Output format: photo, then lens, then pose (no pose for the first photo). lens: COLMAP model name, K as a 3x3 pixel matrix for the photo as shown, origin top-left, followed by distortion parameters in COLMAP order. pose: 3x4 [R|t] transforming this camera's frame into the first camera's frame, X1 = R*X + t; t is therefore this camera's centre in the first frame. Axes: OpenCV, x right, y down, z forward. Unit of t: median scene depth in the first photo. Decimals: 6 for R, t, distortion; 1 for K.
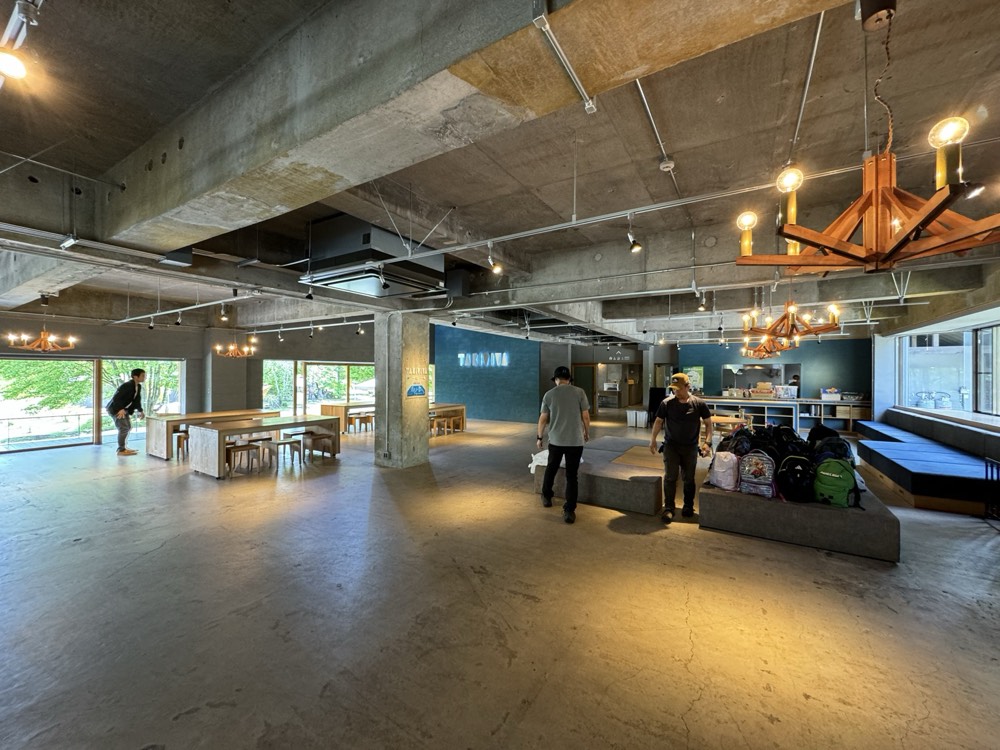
lens RADIAL K [[394.4, 0, 500.0], [0, 394.4, 375.0], [0, 0, 1]] dist [0.000036, 0.000124]
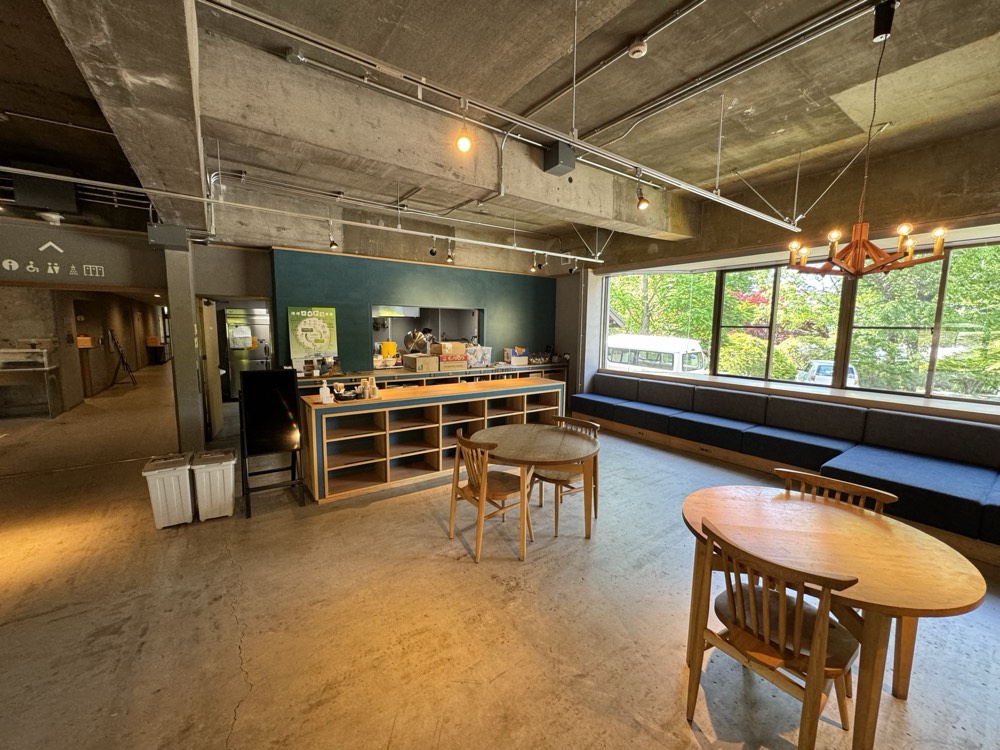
lens RADIAL K [[394.4, 0, 500.0], [0, 394.4, 375.0], [0, 0, 1]] dist [0.000036, 0.000124]
pose [[0.400628, -0.113146, 0.909228, 0.178868], [0.001220, 0.992411, 0.122960, -0.001581], [-0.916240, -0.048153, 0.397726, 0.650929]]
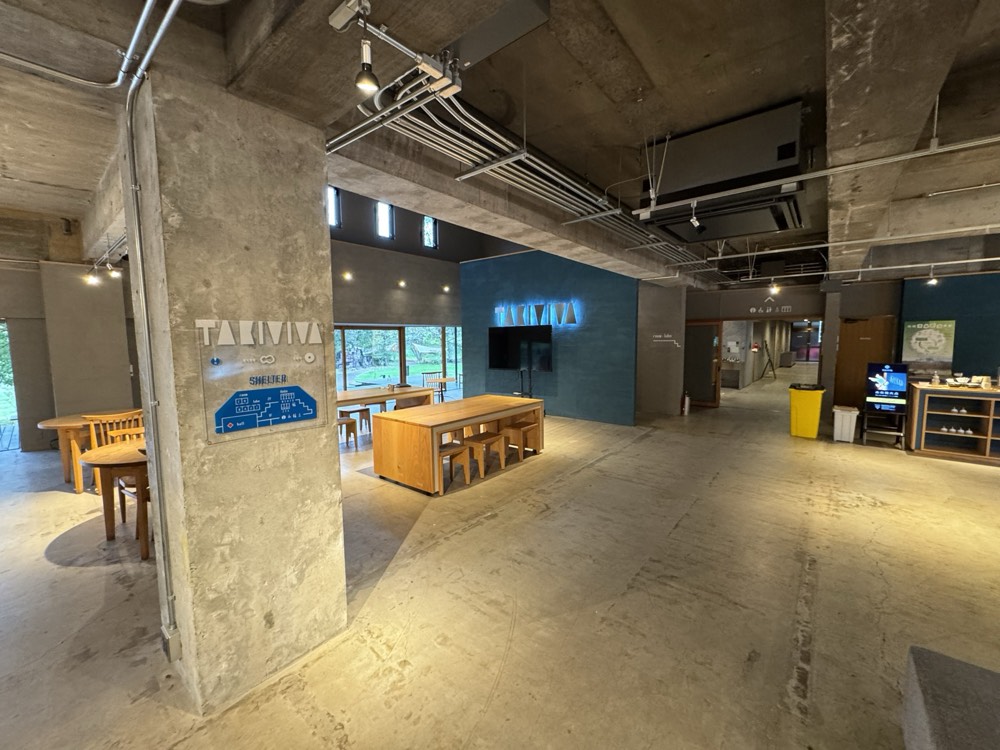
lens RADIAL K [[394.4, 0, 500.0], [0, 394.4, 375.0], [0, 0, 1]] dist [0.000036, 0.000124]
pose [[0.990865, 0.004622, -0.134777, -0.014933], [0.007537, 0.995953, 0.089562, -0.001321], [0.134645, -0.089759, 0.986820, 0.392961]]
